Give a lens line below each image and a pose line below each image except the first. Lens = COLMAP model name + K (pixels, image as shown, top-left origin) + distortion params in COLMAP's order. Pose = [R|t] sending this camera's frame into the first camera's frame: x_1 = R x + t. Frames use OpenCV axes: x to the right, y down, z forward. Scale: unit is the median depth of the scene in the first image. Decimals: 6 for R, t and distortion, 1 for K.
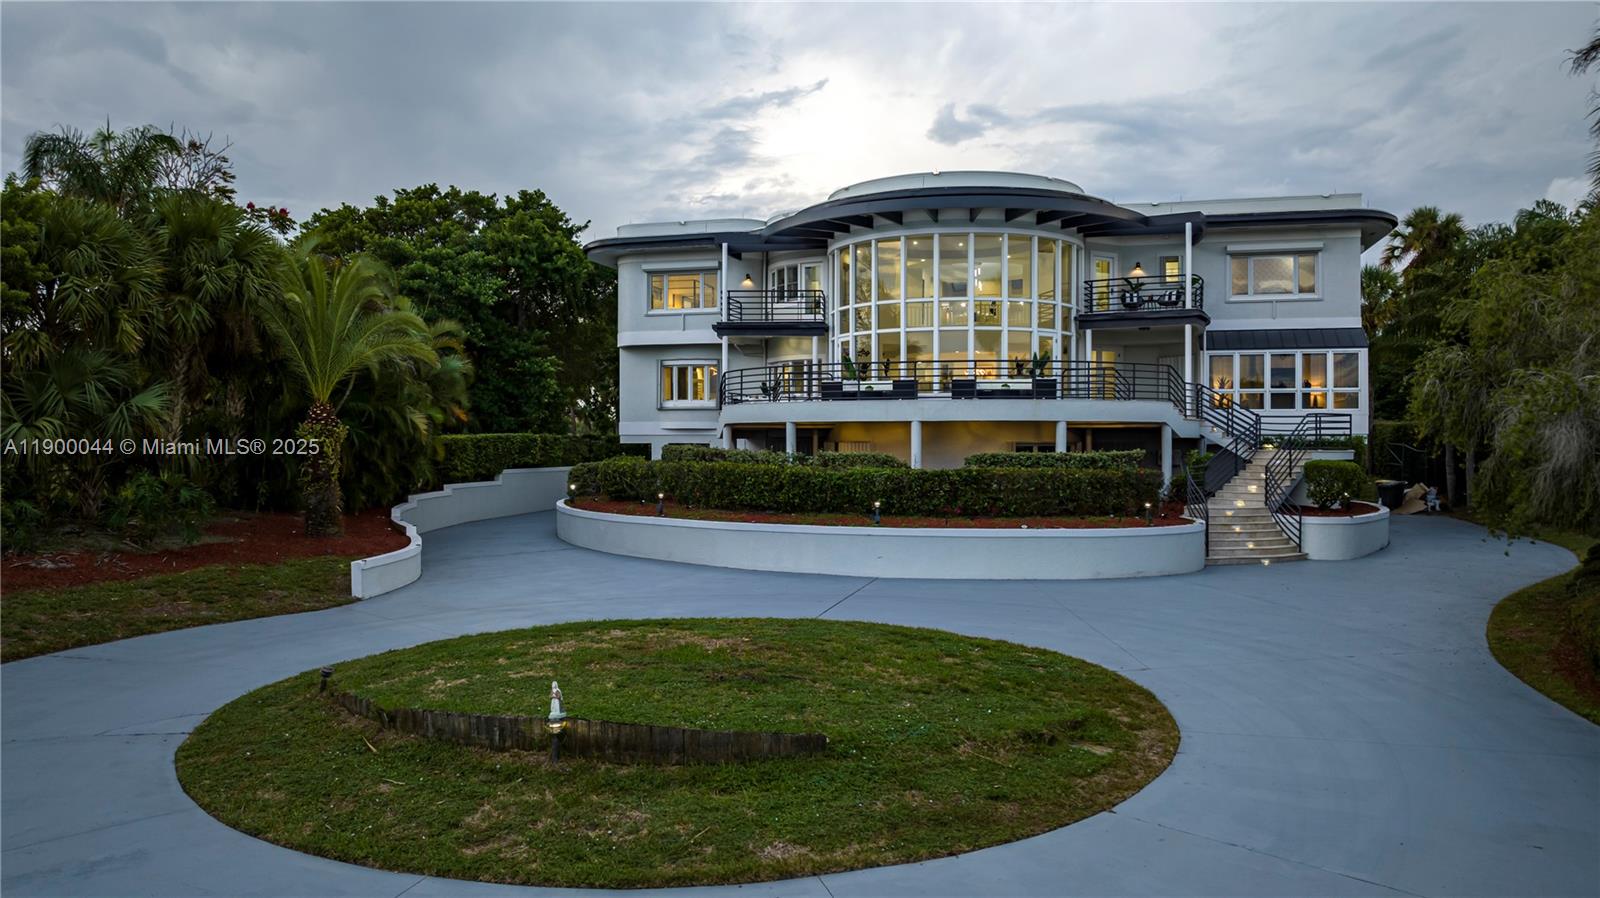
lens RADIAL K [[1138.2, 0, 800.0], [0, 1138.2, 449.0], [0, 0, 1]] dist [-0.028471, 0.009775]
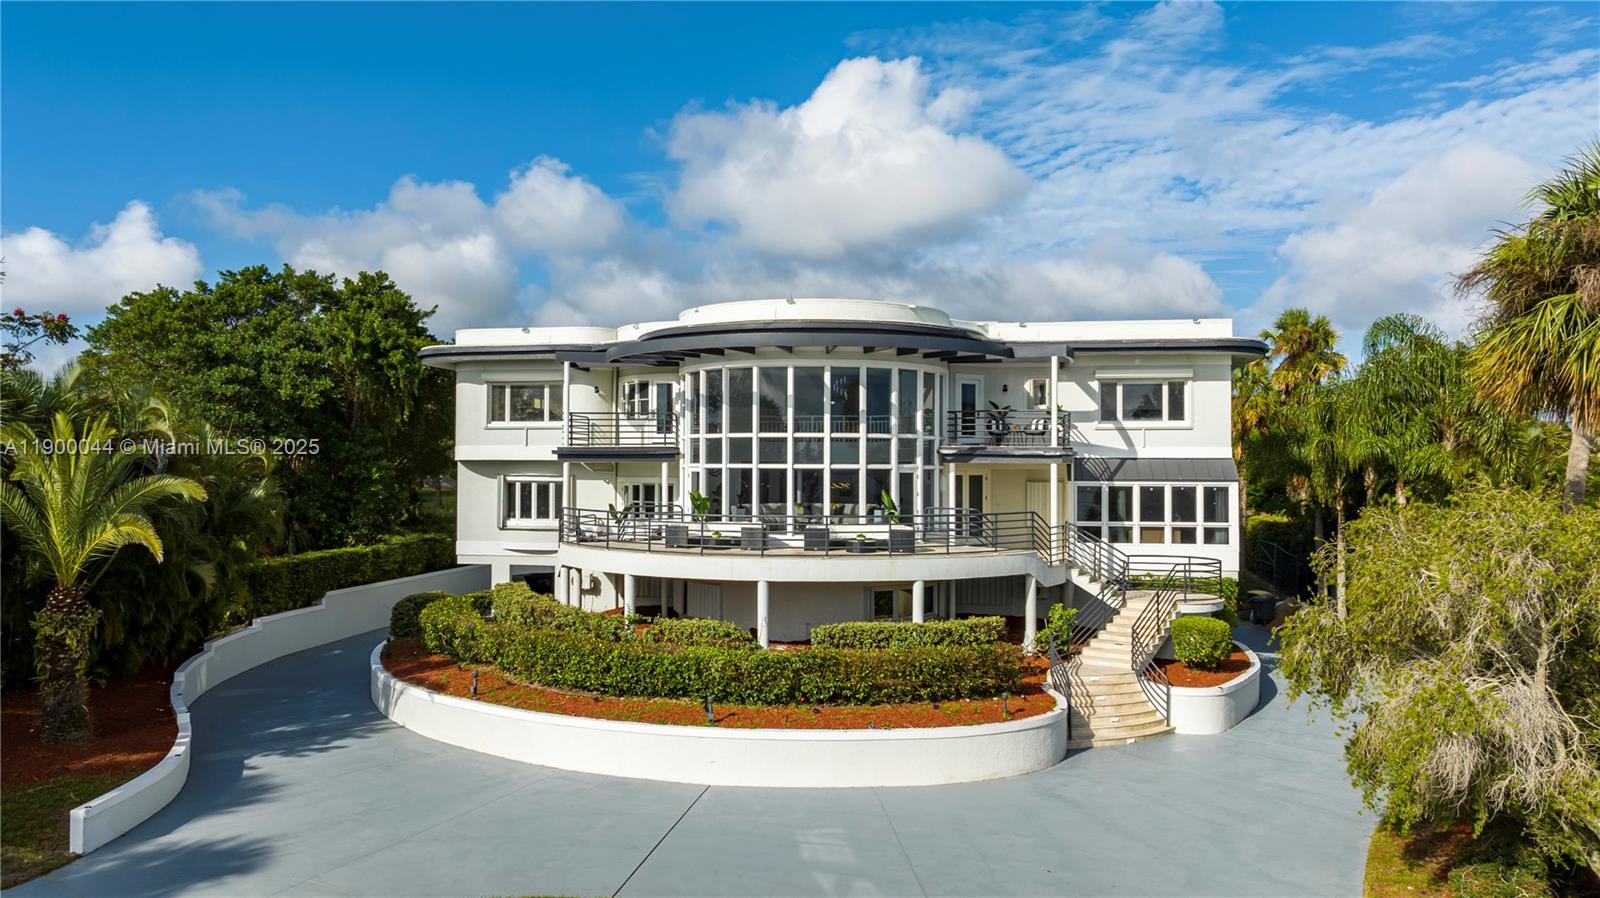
lens RADIAL K [[1135.6, 0, 800.0], [0, 1135.6, 449.0], [0, 0, 1]] dist [-0.007800, -0.002506]
pose [[0.995636, 0.003650, 0.093245, 0.038676], [-0.001391, 0.999704, -0.024273, -0.091876], [-0.093306, 0.024037, 0.995347, 0.067122]]
